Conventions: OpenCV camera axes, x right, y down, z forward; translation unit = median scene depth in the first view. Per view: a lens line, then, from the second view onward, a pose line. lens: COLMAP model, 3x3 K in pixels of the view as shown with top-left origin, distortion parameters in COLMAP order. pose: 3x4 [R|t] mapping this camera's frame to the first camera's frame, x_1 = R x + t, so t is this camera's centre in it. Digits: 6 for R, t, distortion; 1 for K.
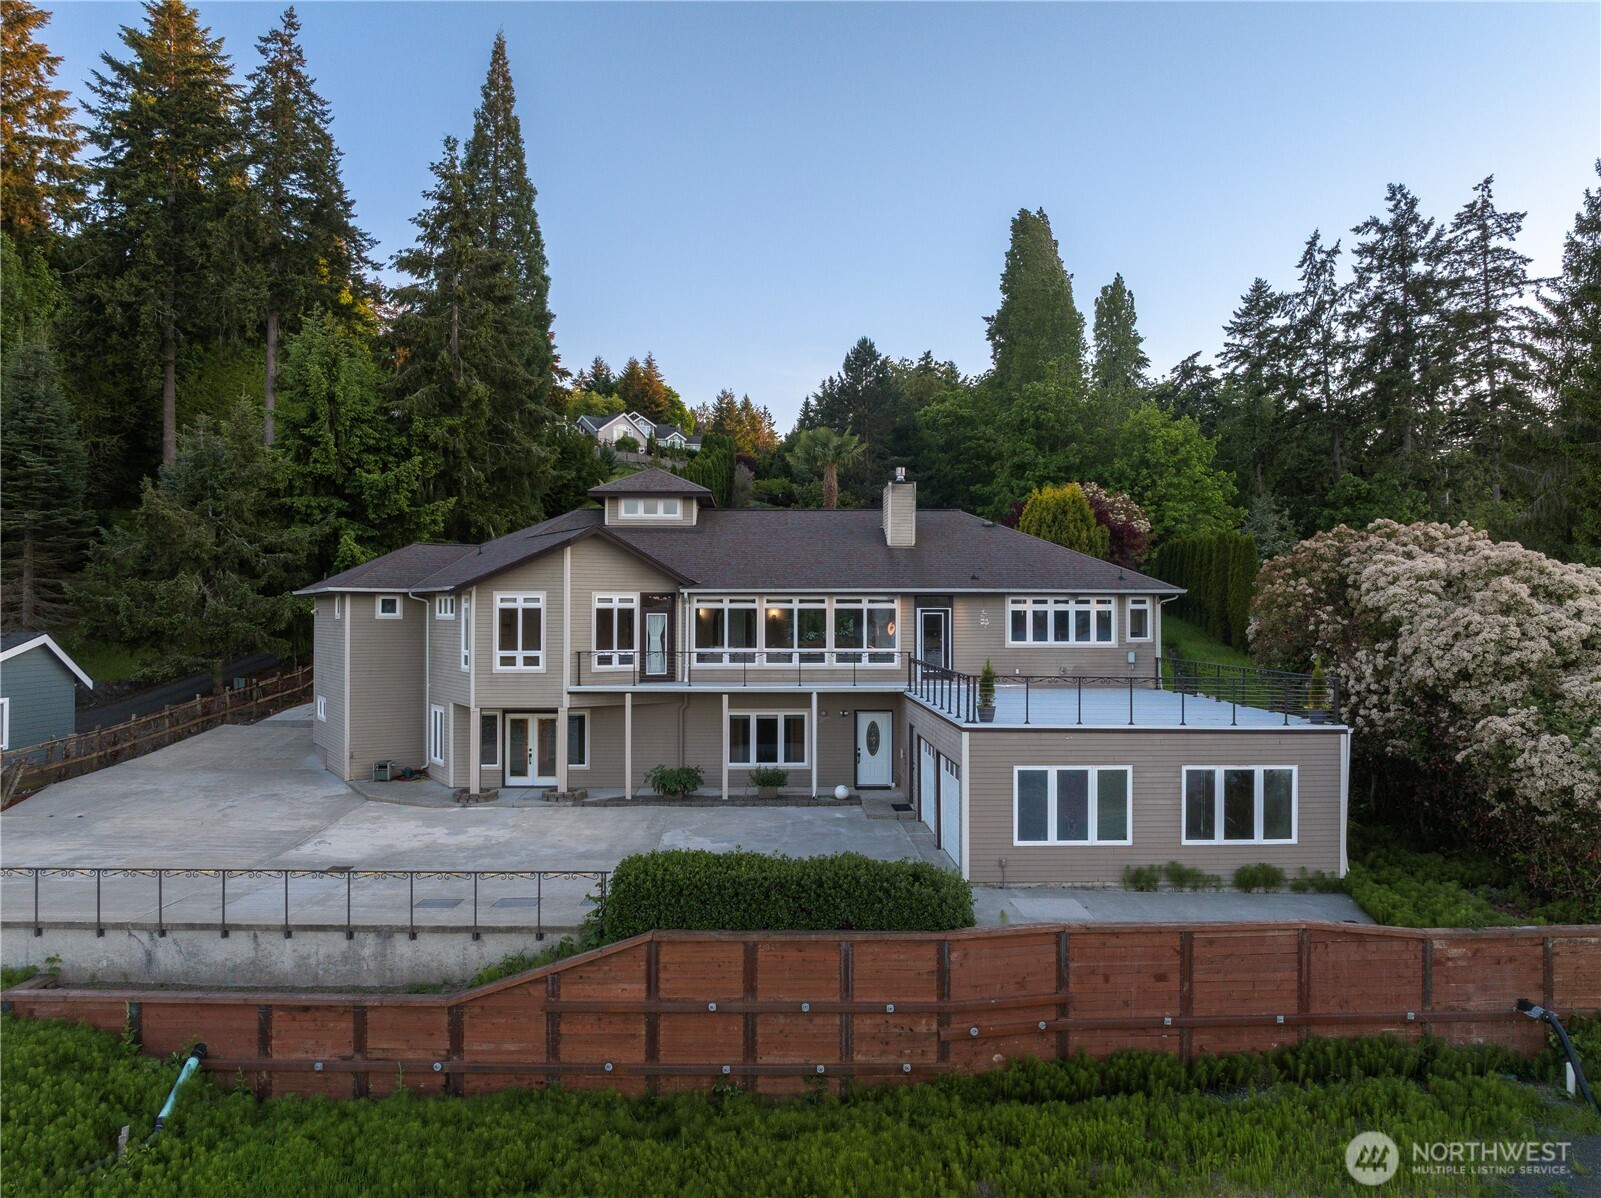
lens RADIAL K [[1129.3, 0, 805.8], [0, 1129.3, 602.3], [0, 0, 1]] dist [-0.030625, -0.002746]
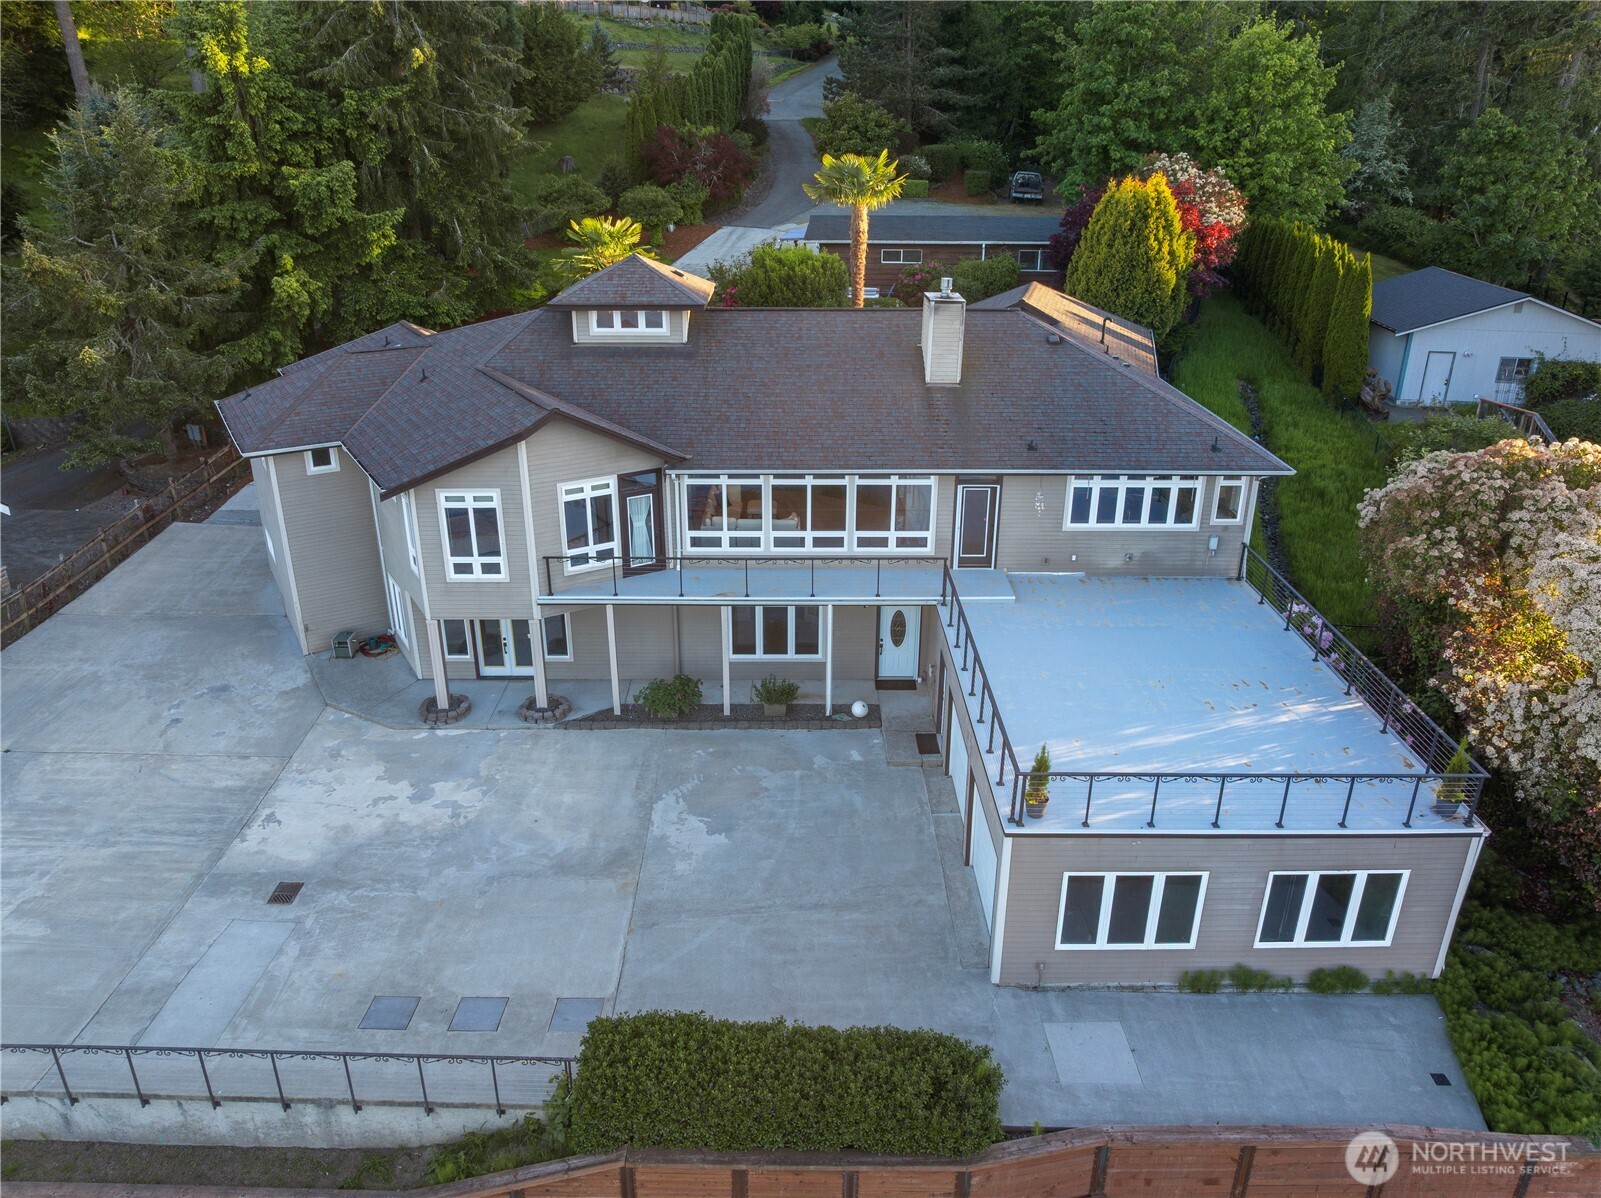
lens RADIAL K [[1130.8, 0, 806.2], [0, 1130.8, 596.1], [0, 0, 1]] dist [-0.039243, 0.006905]
pose [[0.999631, 0.013102, -0.023811, 0.009683], [-0.002553, 0.917517, 0.397689, -0.253237], [0.027058, -0.397481, 0.917211, 0.224509]]
